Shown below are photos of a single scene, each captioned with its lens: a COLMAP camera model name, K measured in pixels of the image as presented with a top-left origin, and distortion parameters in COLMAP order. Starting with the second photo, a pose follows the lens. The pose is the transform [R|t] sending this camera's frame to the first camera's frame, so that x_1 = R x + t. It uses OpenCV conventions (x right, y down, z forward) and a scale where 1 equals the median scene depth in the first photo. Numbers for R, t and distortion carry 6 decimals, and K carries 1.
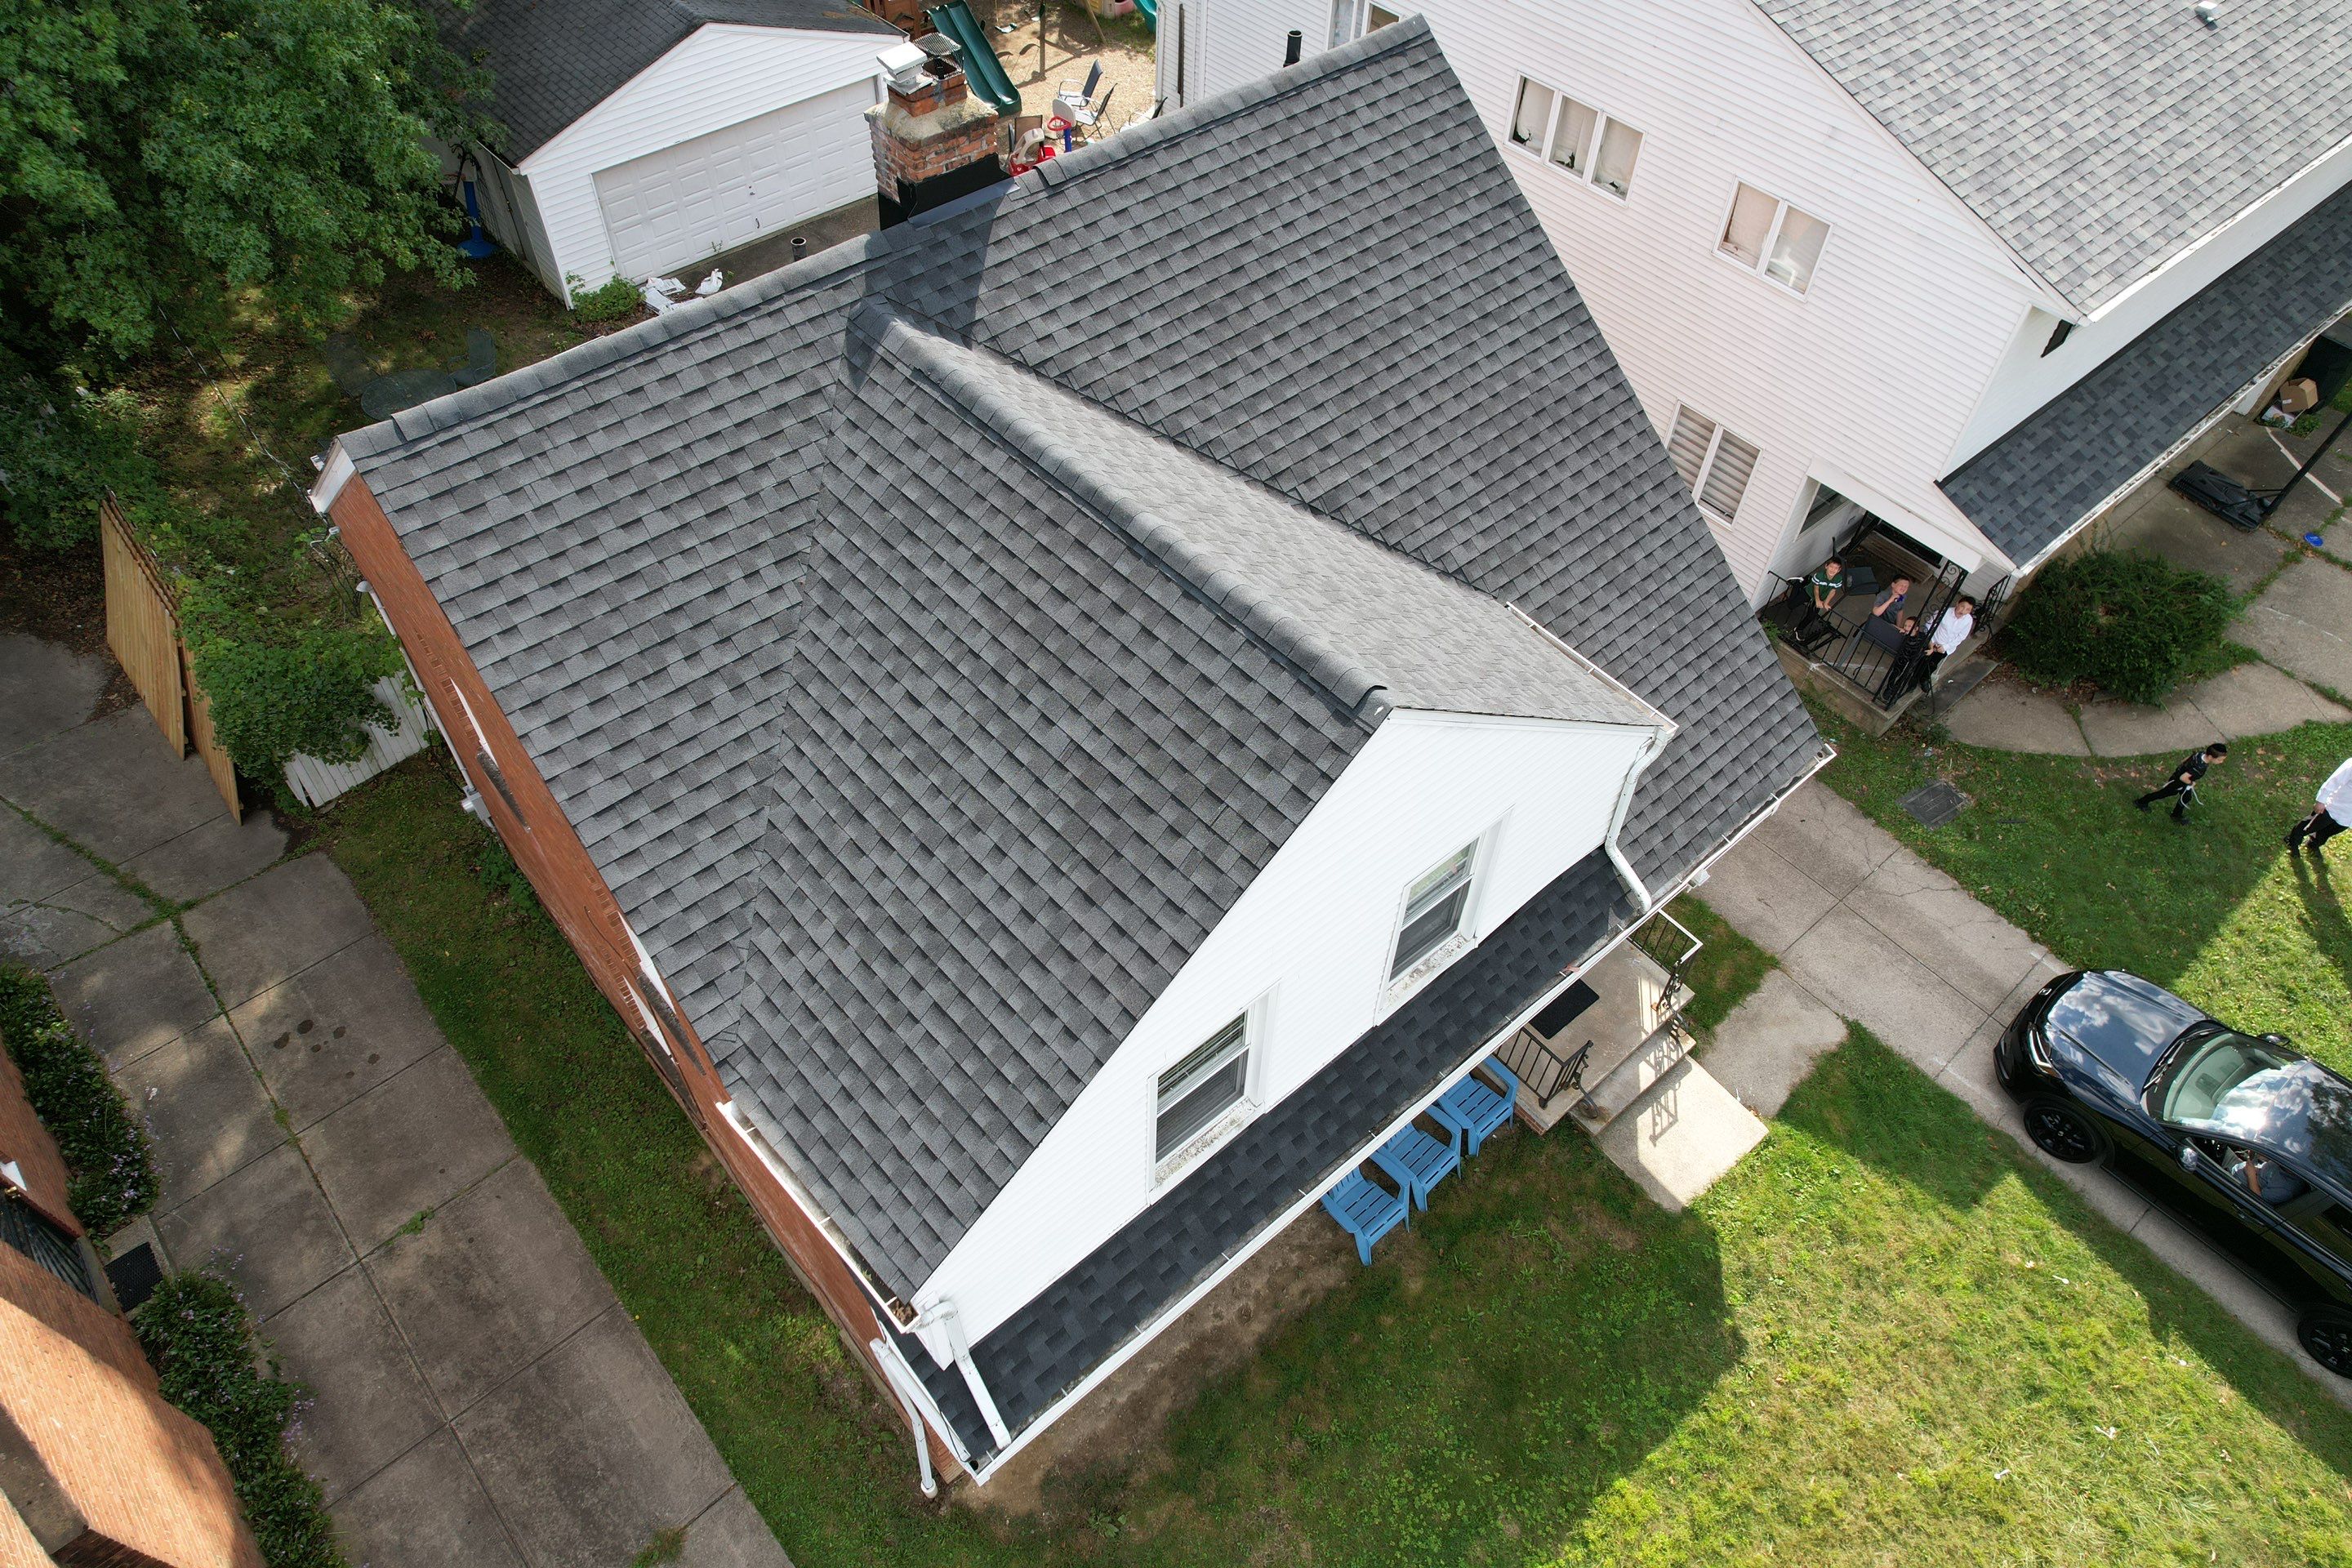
lens RADIAL K [[1513.7, 0, 1176.4], [0, 1513.7, 793.8], [0, 0, 1]] dist [-0.078461, 0.068867]
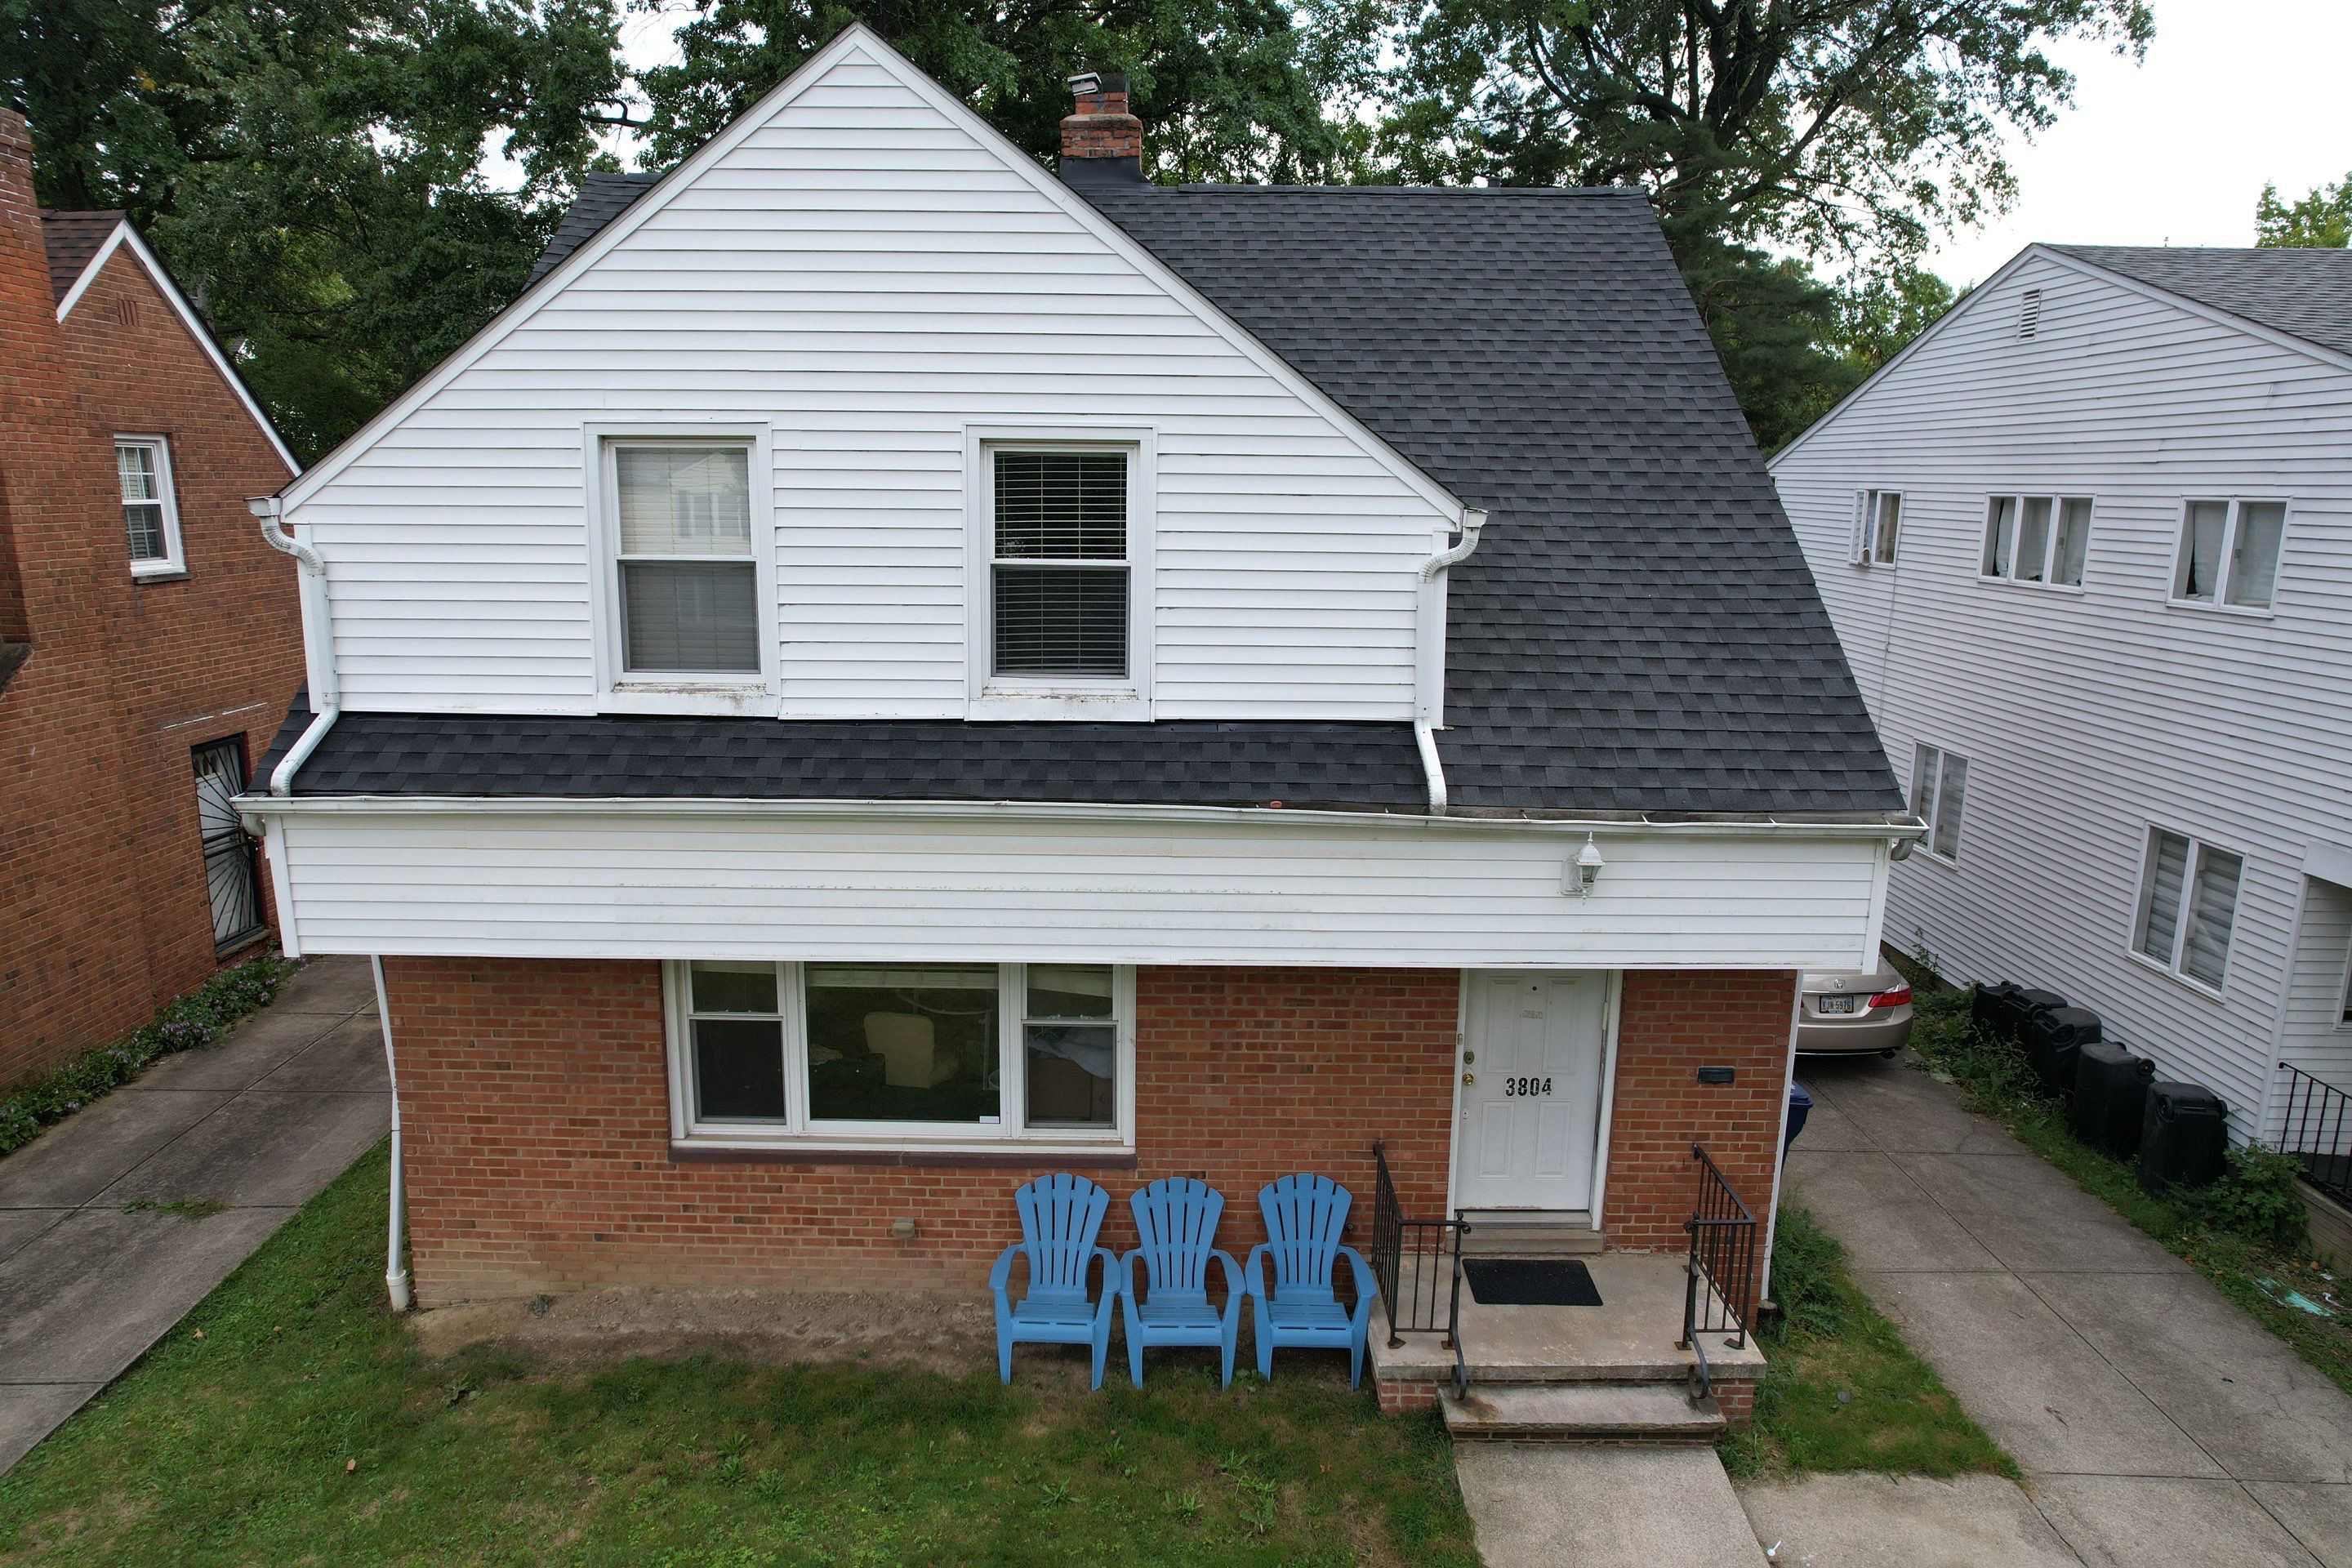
lens RADIAL K [[1513.7, 0, 1172.7], [0, 1513.7, 787.6], [0, 0, 1]] dist [-0.078461, 0.068867]
pose [[0.762810, 0.117069, -0.635936, 0.779995], [-0.494473, 0.739344, -0.457020, 0.526999], [0.416673, 0.663073, 0.621866, 0.618771]]
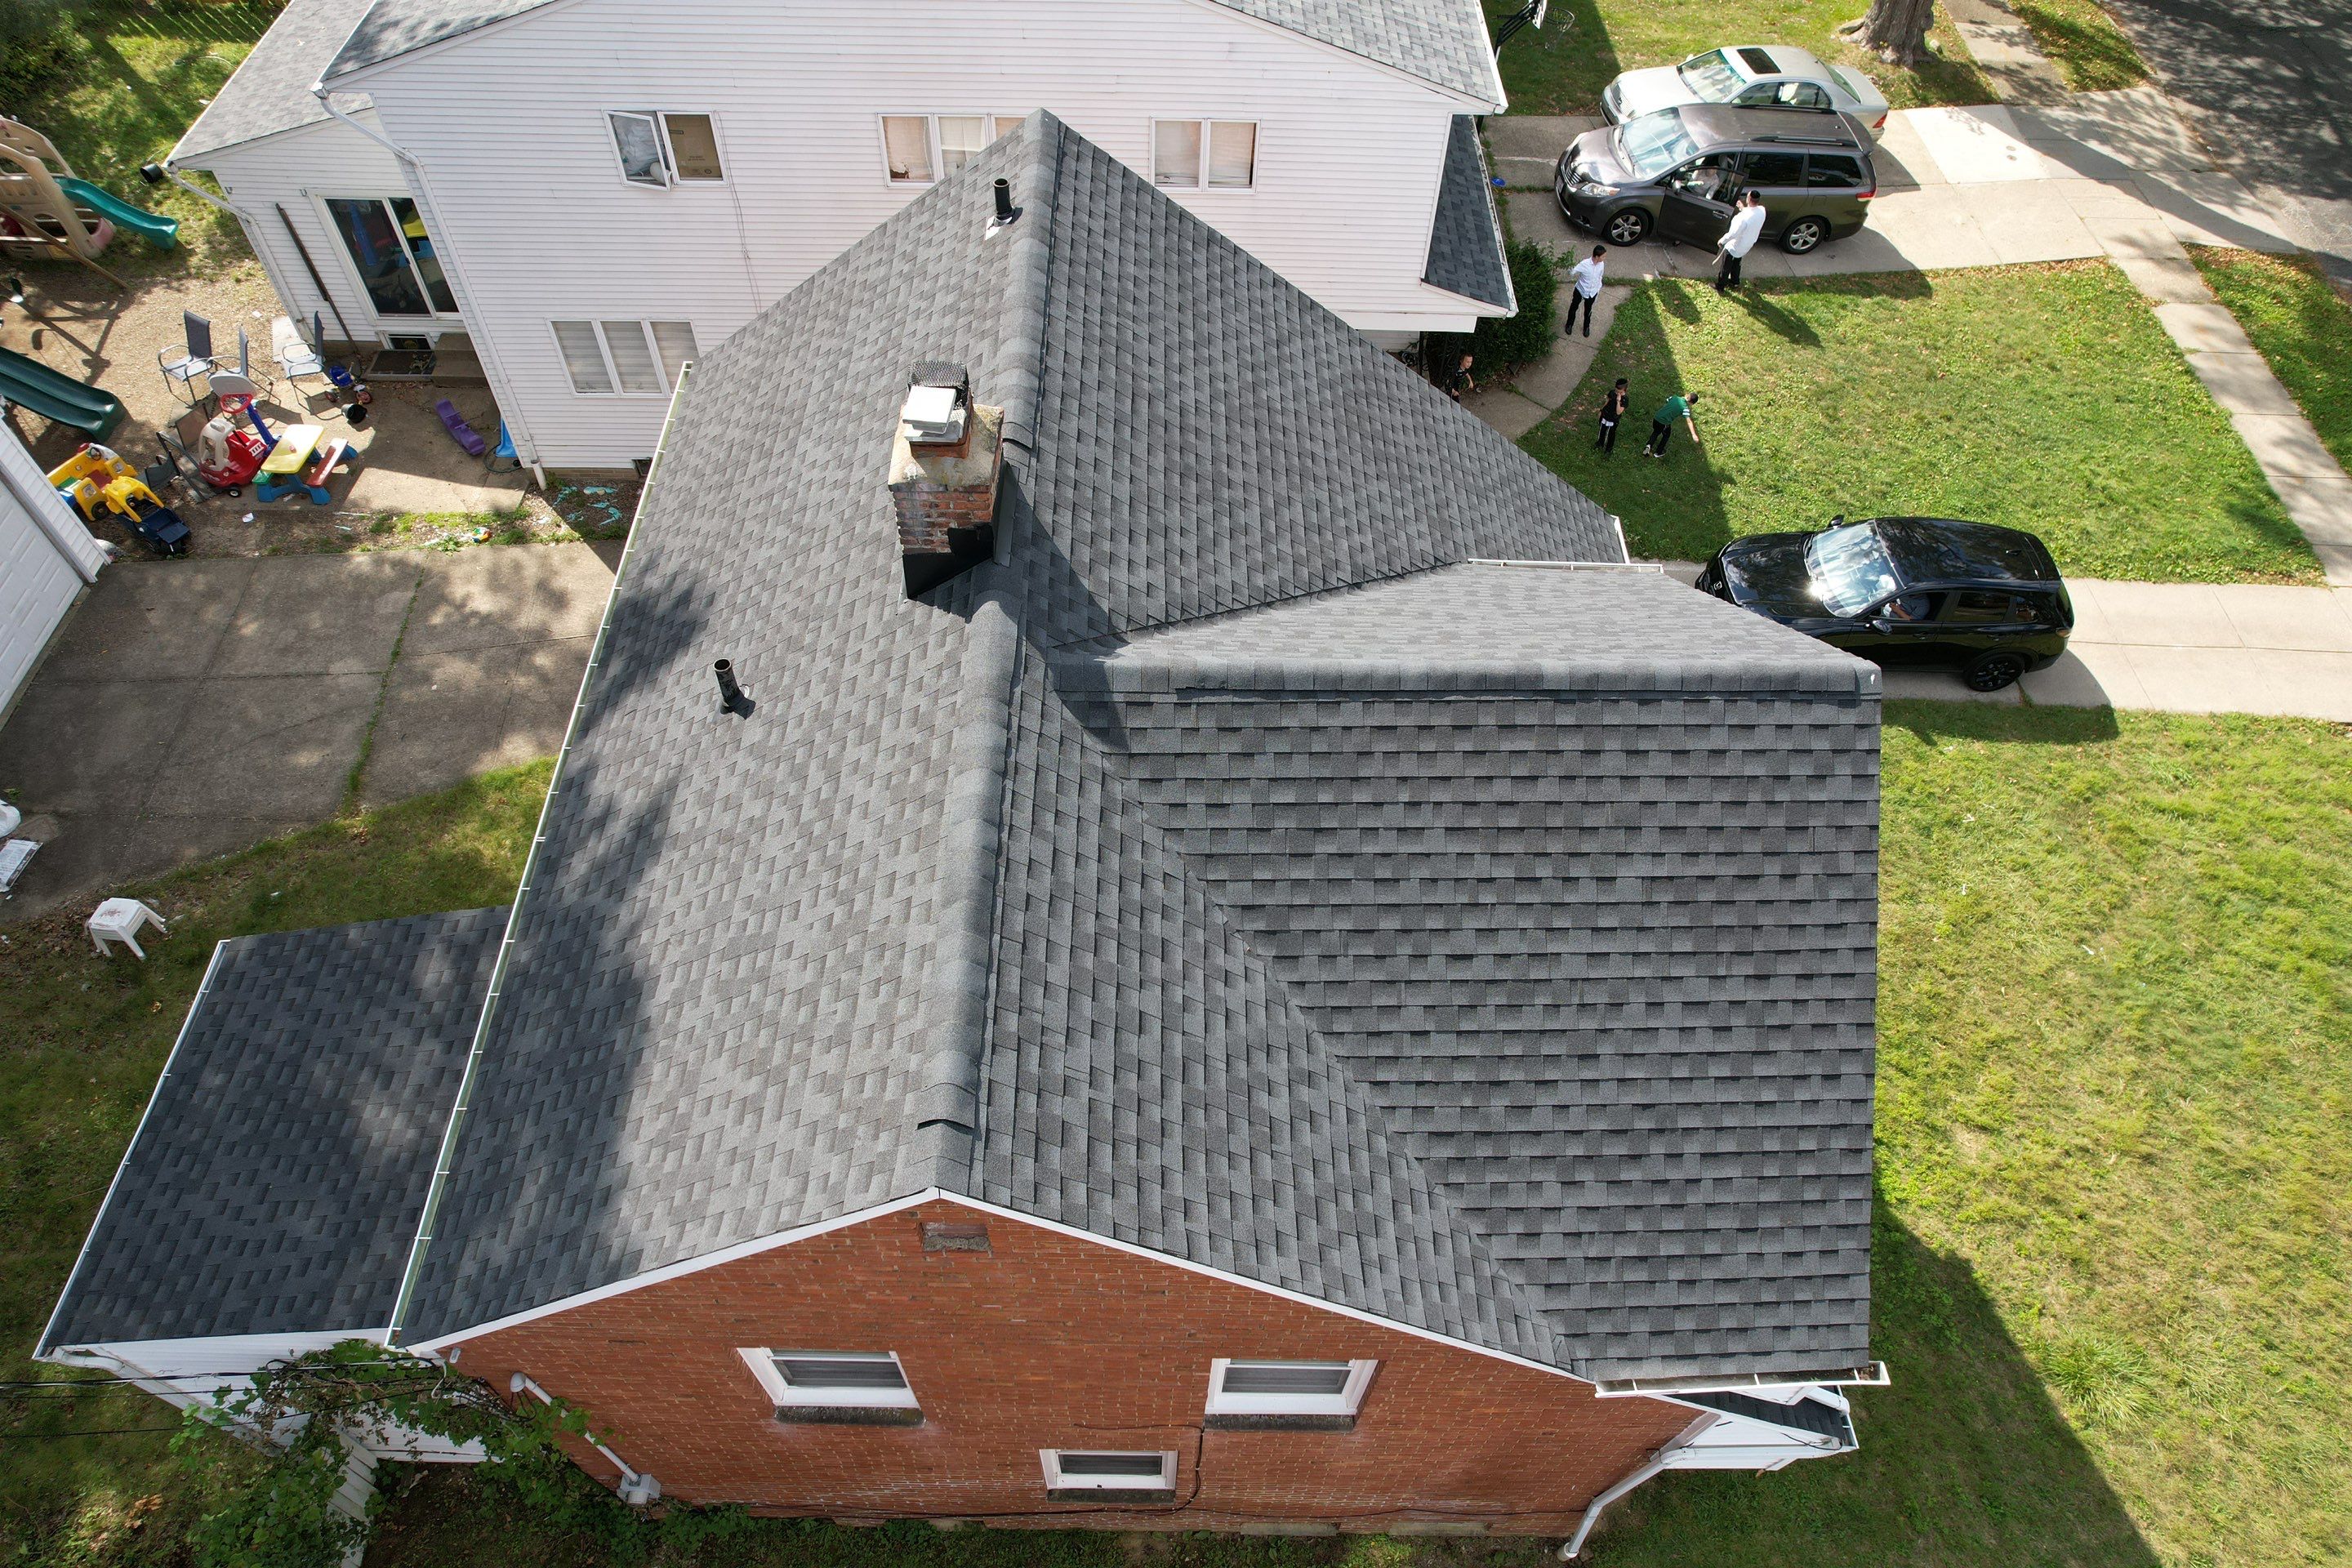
lens RADIAL K [[1513.7, 0, 1173.8], [0, 1513.7, 785.2], [0, 0, 1]] dist [-0.078461, 0.068867]
pose [[0.652135, -0.607580, 0.453394, -0.607770], [0.579284, 0.785164, 0.218969, -0.427512], [-0.489030, 0.119846, 0.863994, 0.213867]]
